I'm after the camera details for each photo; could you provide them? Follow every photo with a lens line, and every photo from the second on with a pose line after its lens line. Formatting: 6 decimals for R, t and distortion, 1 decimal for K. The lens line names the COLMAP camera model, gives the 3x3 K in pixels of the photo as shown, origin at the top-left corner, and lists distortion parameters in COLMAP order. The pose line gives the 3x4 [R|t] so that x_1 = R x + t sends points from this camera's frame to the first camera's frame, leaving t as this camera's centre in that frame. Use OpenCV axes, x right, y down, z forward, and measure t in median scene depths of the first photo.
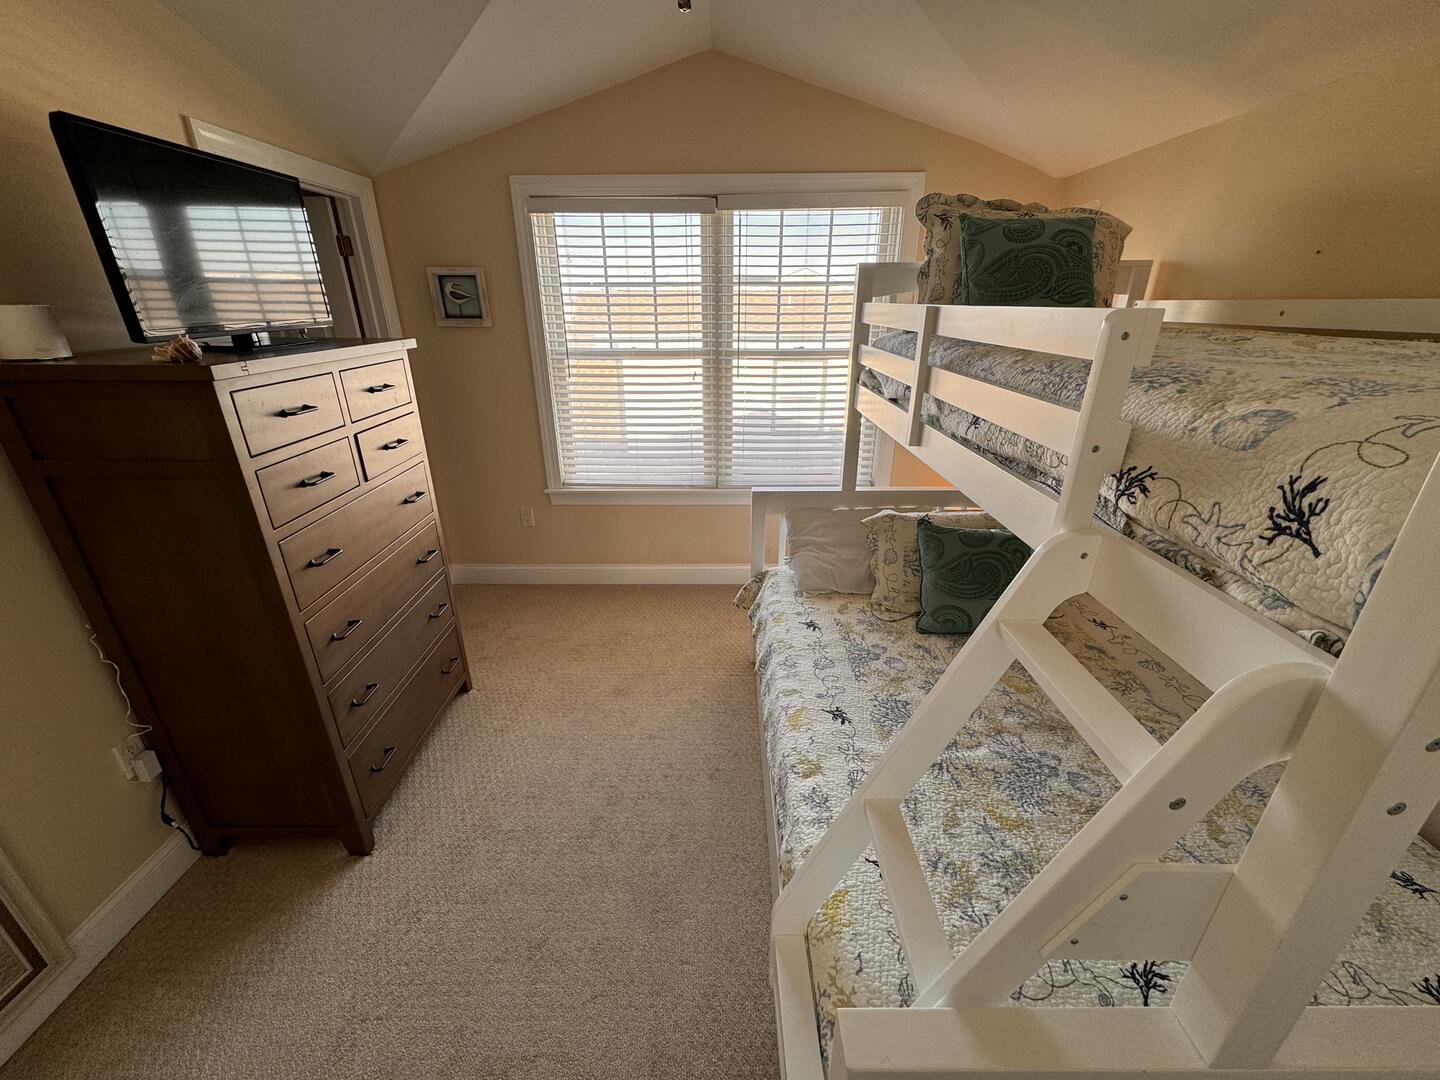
lens RADIAL K [[576.2, 0, 718.2], [0, 576.2, 539.4], [0, 0, 1]] dist [-0.000579, 0.000367]
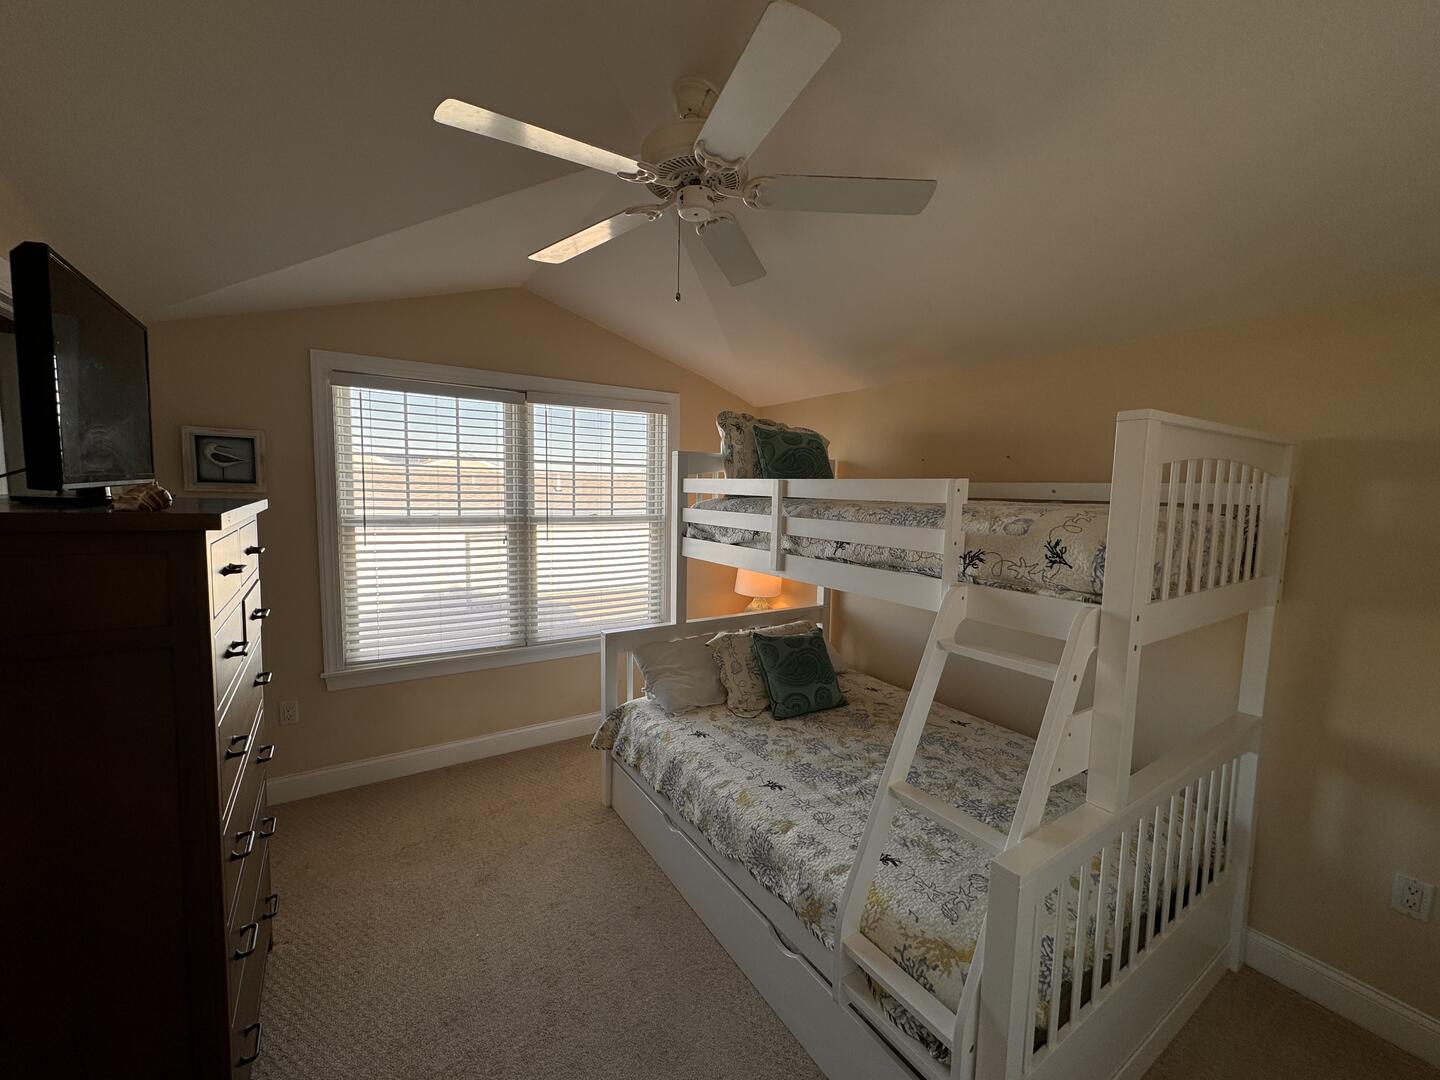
lens RADIAL K [[576.2, 0, 719.7], [0, 576.2, 536.3], [0, 0, 1]] dist [-0.000579, 0.000367]
pose [[0.832621, -0.023494, 0.553345, -0.413956], [0.188012, 0.951761, -0.242491, 0.054938], [-0.520955, 0.305939, 0.796873, -0.064529]]
